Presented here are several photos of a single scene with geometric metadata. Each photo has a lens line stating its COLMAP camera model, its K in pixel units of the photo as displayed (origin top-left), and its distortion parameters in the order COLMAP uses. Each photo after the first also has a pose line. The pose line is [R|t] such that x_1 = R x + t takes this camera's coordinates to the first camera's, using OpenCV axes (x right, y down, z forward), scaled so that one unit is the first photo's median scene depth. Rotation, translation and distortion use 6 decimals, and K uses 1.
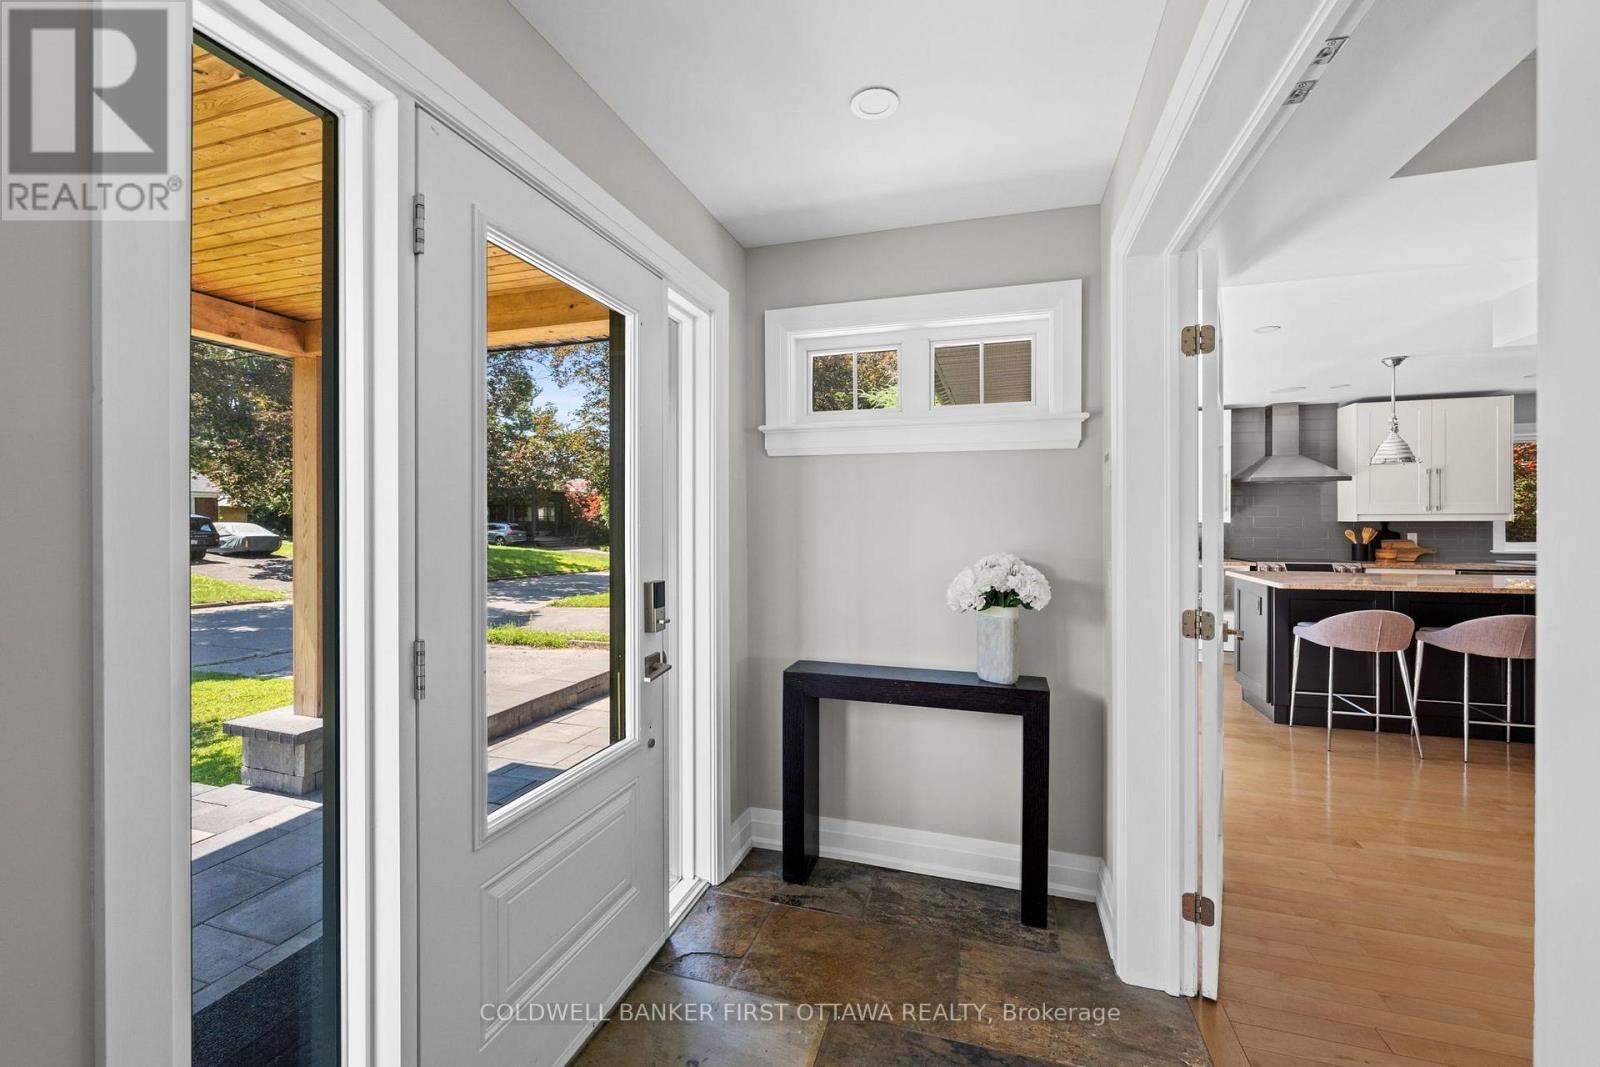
lens RADIAL K [[669.0, 0, 783.1], [0, 669.0, 525.1], [0, 0, 1]] dist [0.001393, -0.000024]
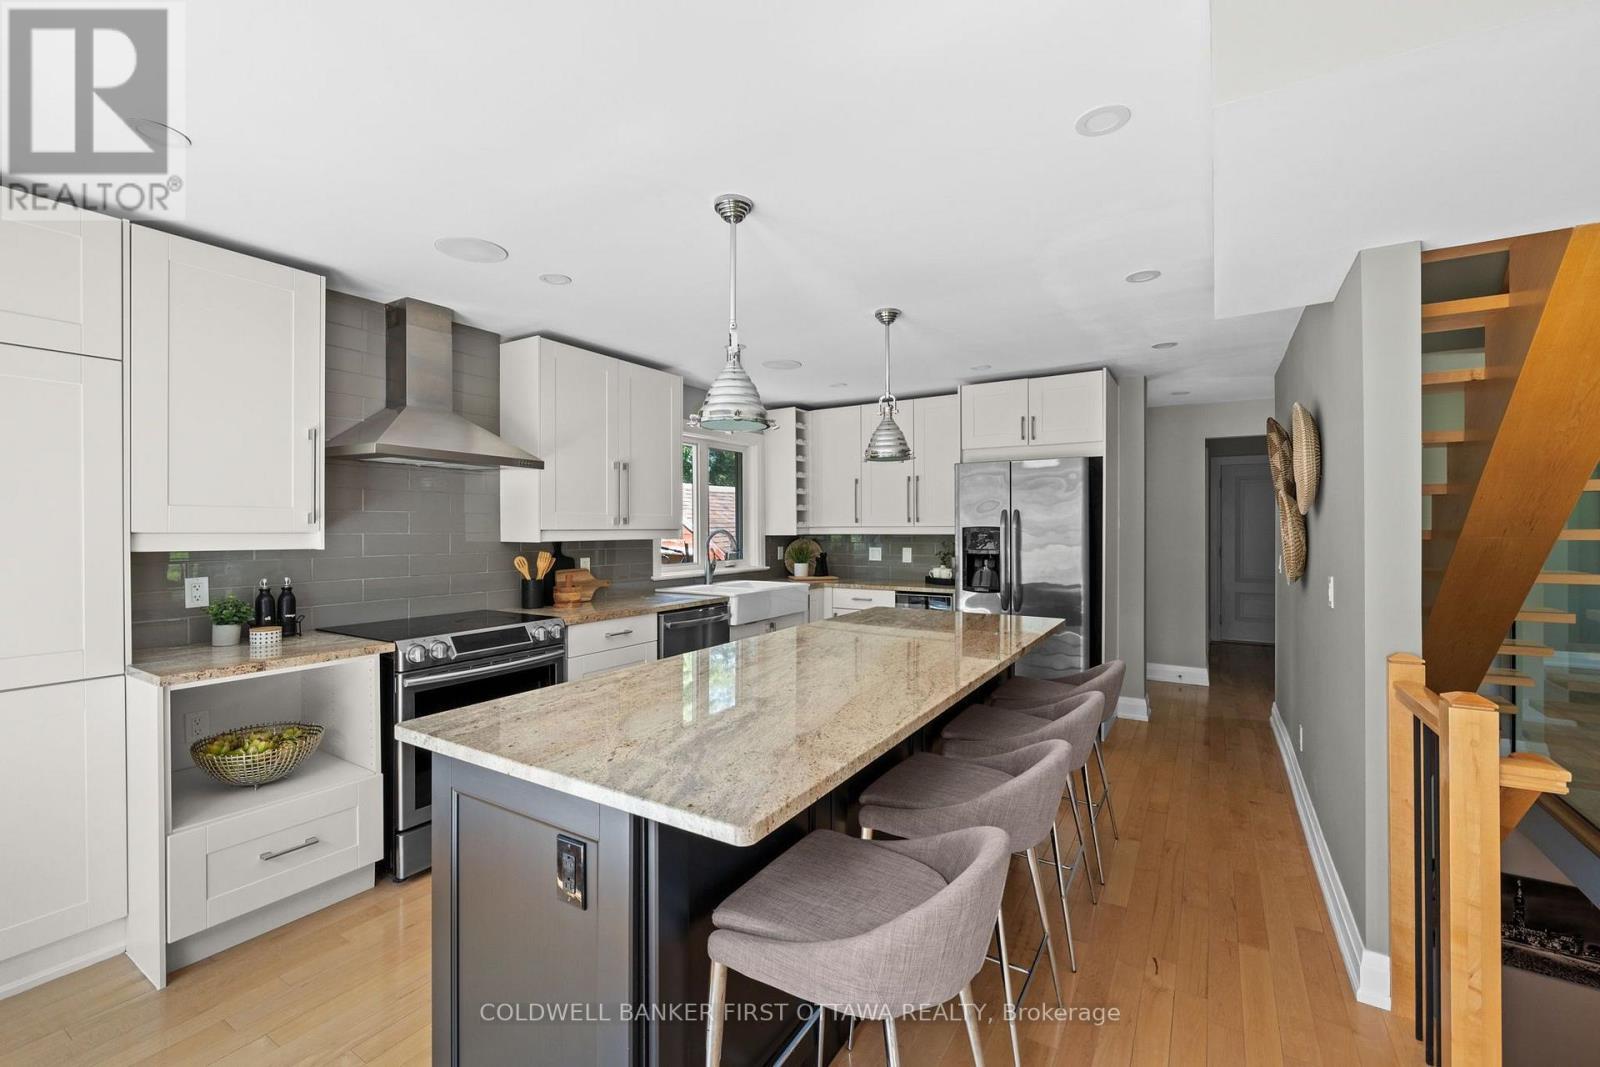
lens RADIAL K [[669.0, 0, 804.2], [0, 669.0, 530.7], [0, 0, 1]] dist [0.001393, -0.000024]
pose [[0.252772, 0.002150, 0.967524, 0.348376], [0.002340, 0.999993, -0.002834, -0.012870], [-0.967523, 0.002980, 0.252765, 0.618855]]
